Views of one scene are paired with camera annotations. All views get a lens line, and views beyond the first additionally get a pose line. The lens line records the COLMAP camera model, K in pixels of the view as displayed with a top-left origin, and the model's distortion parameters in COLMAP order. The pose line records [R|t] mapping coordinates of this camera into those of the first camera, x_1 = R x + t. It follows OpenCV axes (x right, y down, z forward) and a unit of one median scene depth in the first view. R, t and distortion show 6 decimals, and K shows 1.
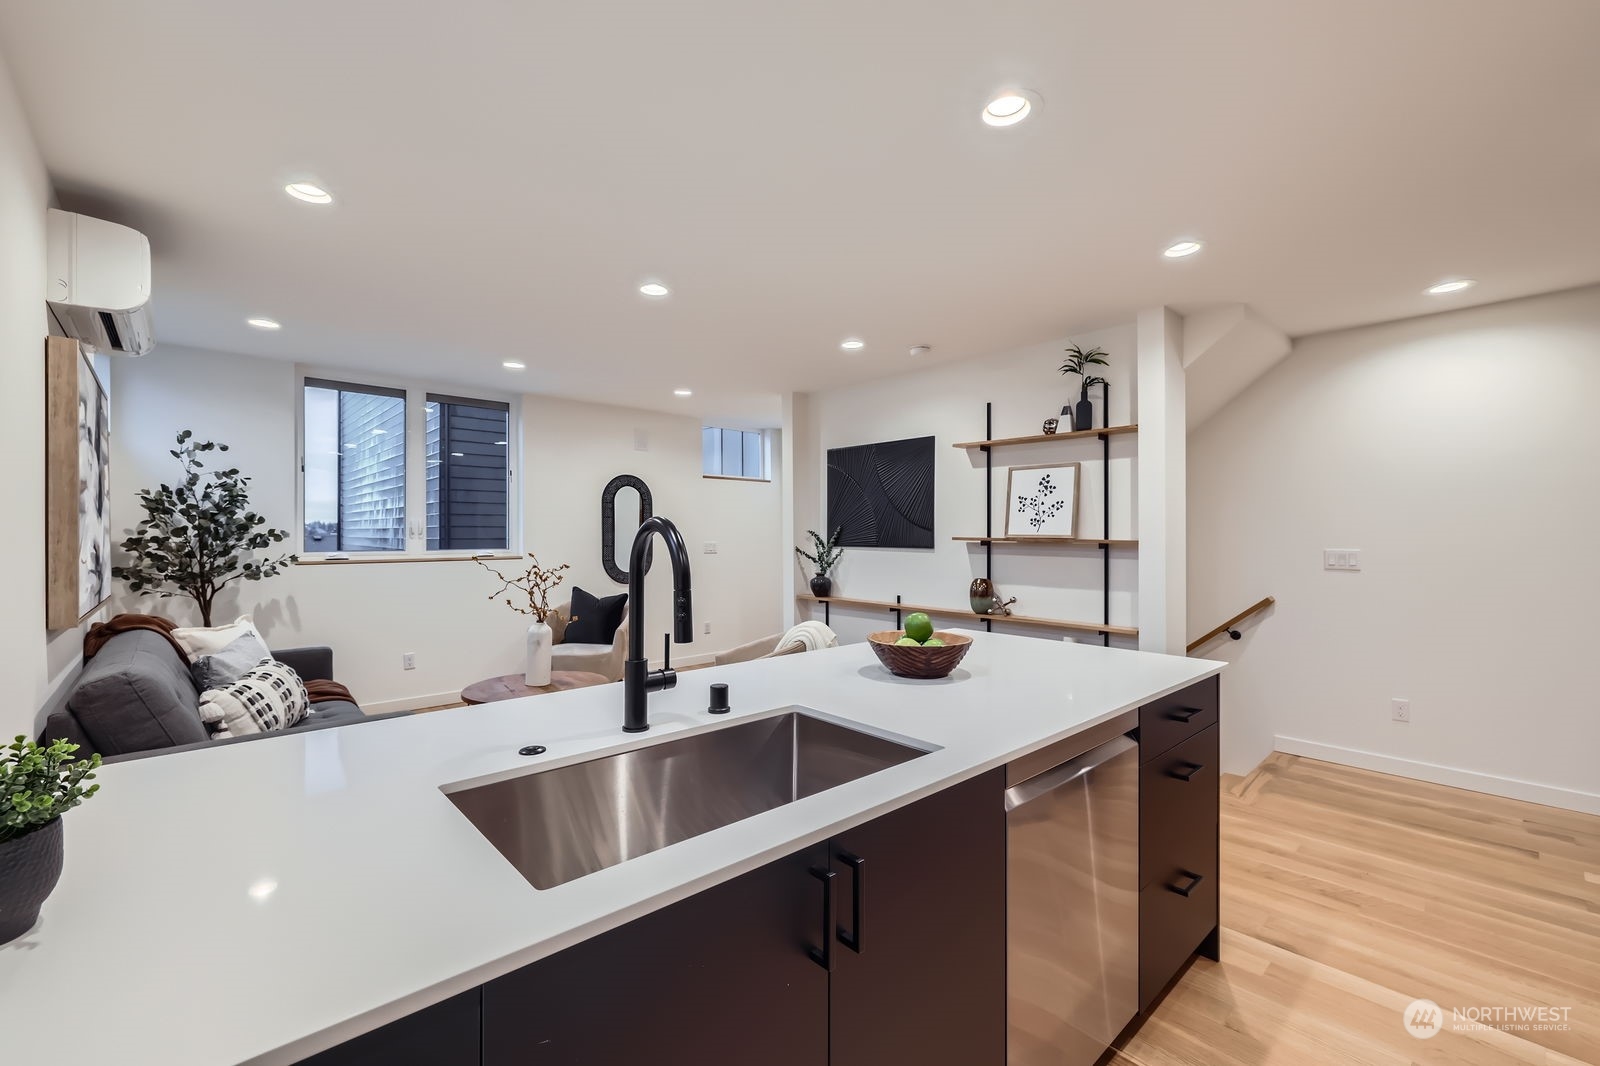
lens RADIAL K [[663.0, 0, 800.0], [0, 663.0, 533.0], [0, 0, 1]] dist [0.002134, 0.000107]
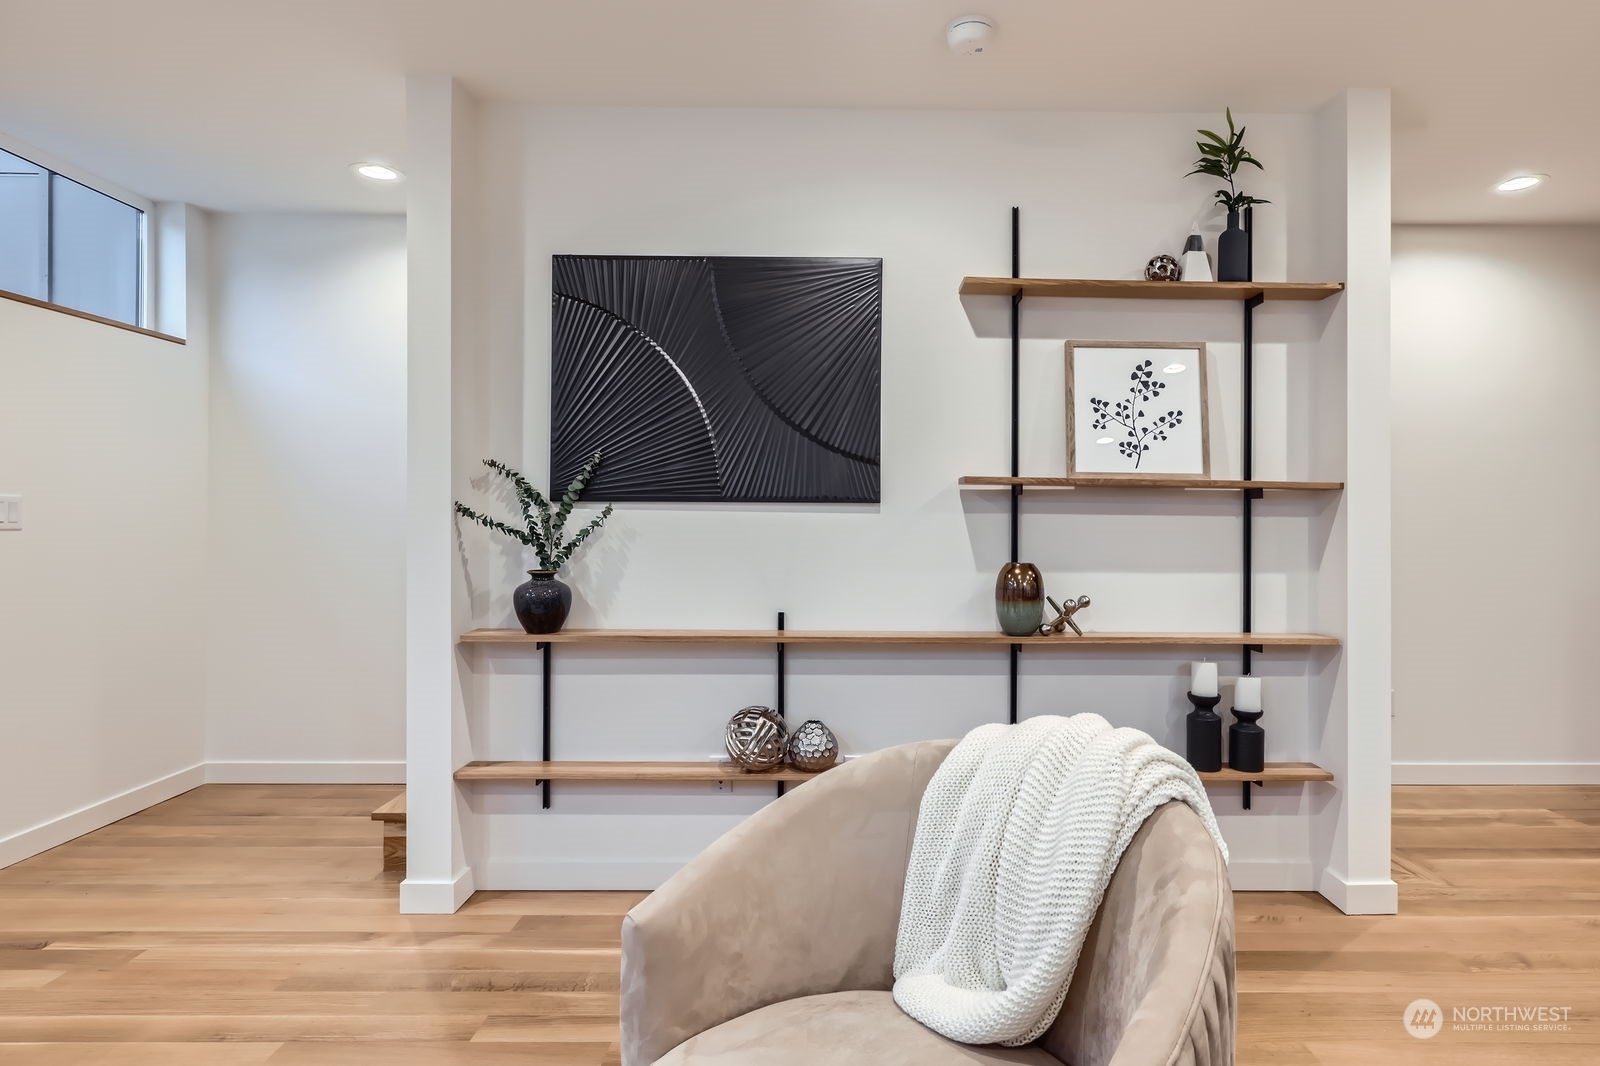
lens RADIAL K [[873.8, 0, 850.6], [0, 873.8, 513.1], [0, 0, 1]] dist [0.003265, 0.001211]
pose [[0.665680, 0.008586, 0.746188, -0.279210], [-0.004386, 0.999962, -0.007593, 0.036883], [-0.746225, 0.001781, 0.665692, 0.649160]]
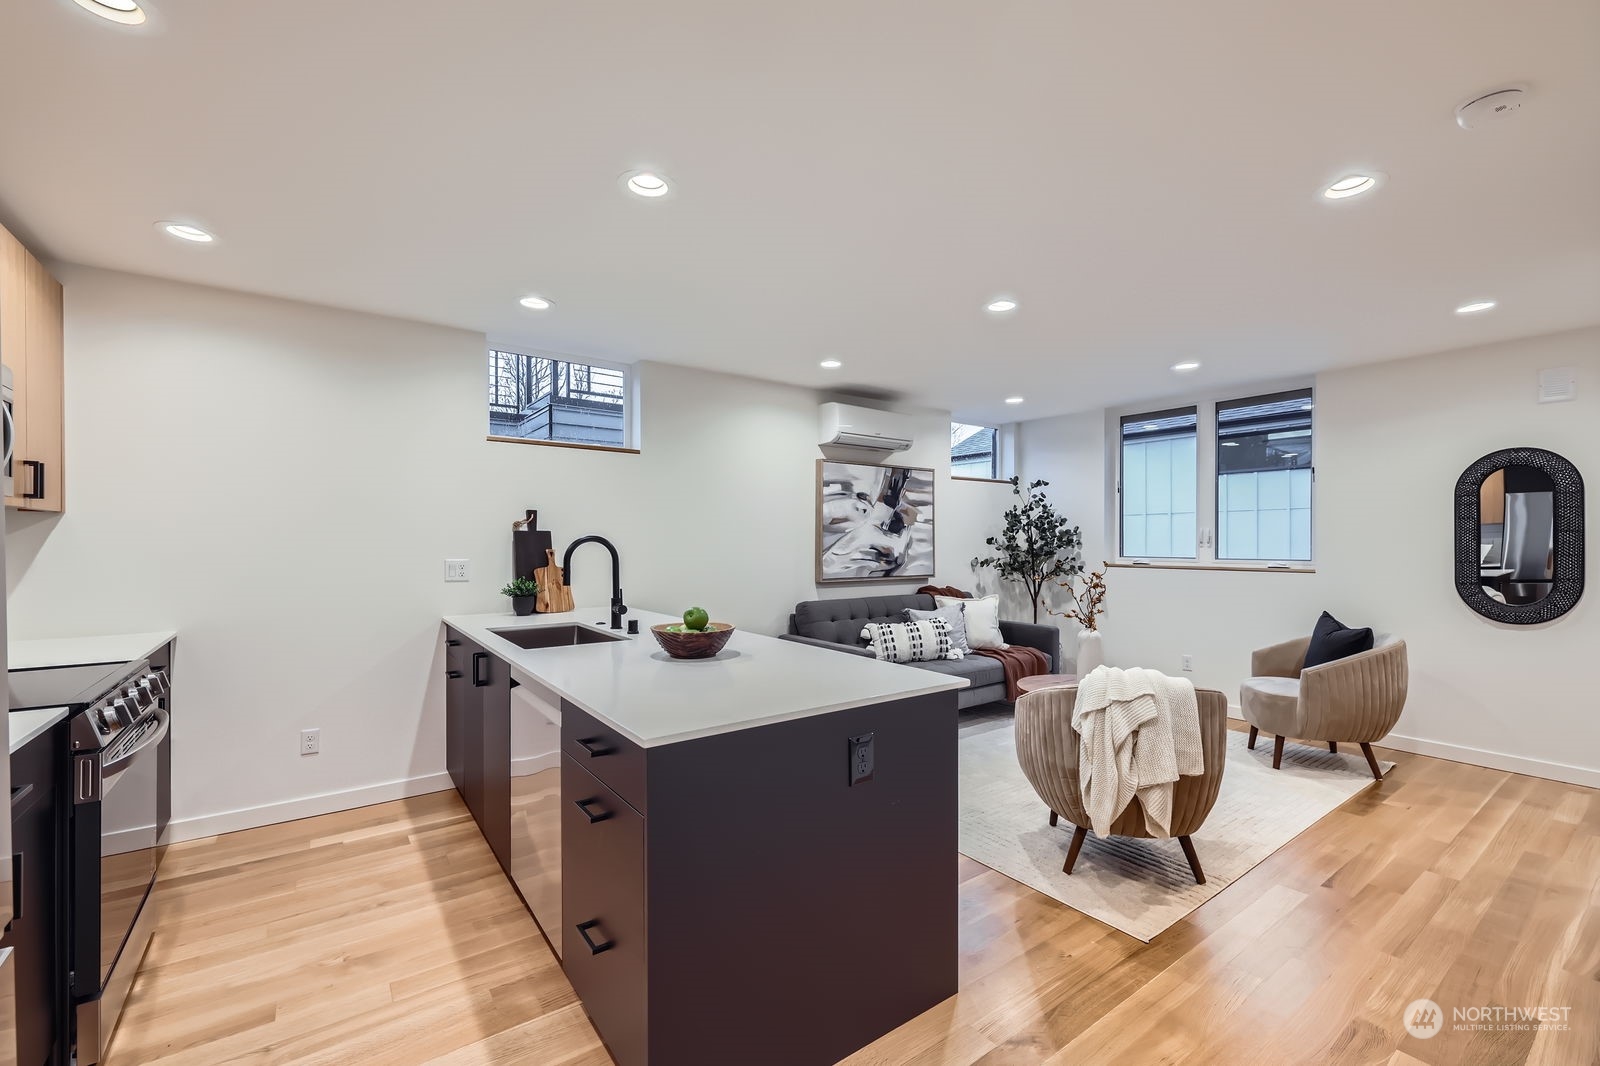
lens RADIAL K [[664.1, 0, 803.1], [0, 664.1, 536.8], [0, 0, 1]] dist [0.002010, -0.000205]
pose [[-0.105425, -0.005697, -0.994411, 0.611875], [0.000808, 0.999983, -0.005814, -0.002277], [0.994427, -0.001417, -0.105419, 0.582915]]
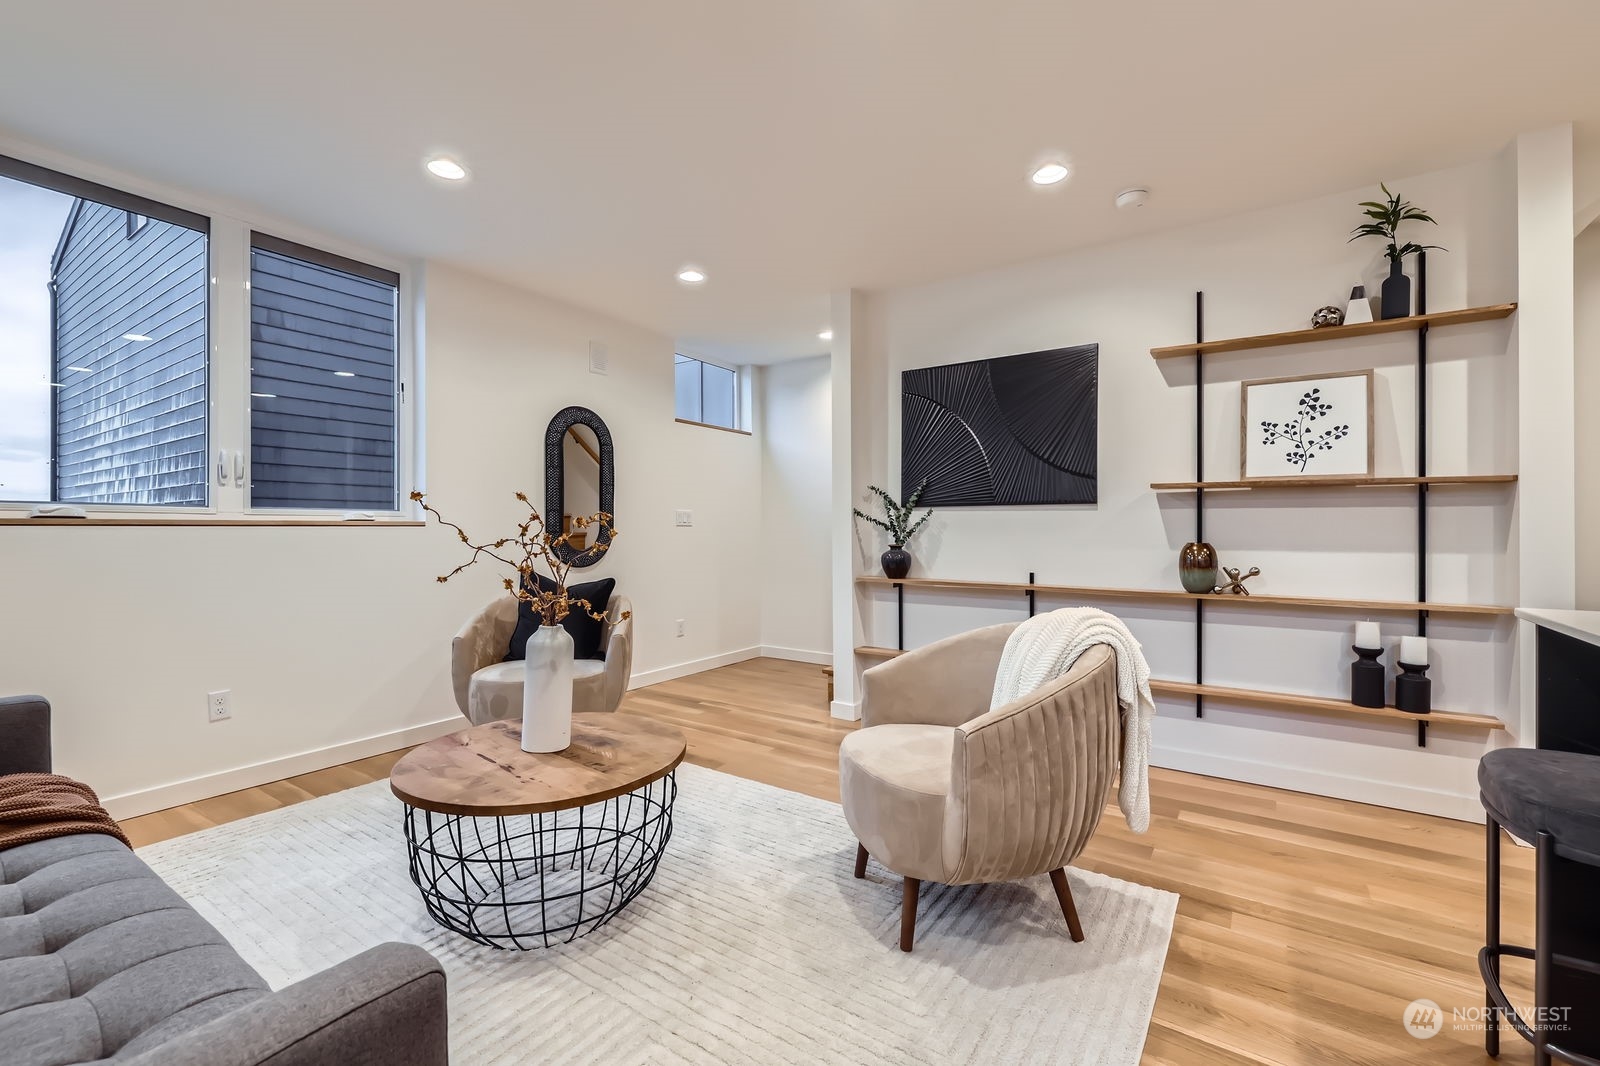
lens RADIAL K [[672.9, 0, 798.0], [0, 672.9, 529.9], [0, 0, 1]] dist [0.000154, -0.000246]
pose [[0.973604, -0.000266, 0.228244, -0.286671], [0.000074, 1.000000, 0.000852, 0.053623], [-0.228244, -0.000813, 0.973604, 0.399547]]
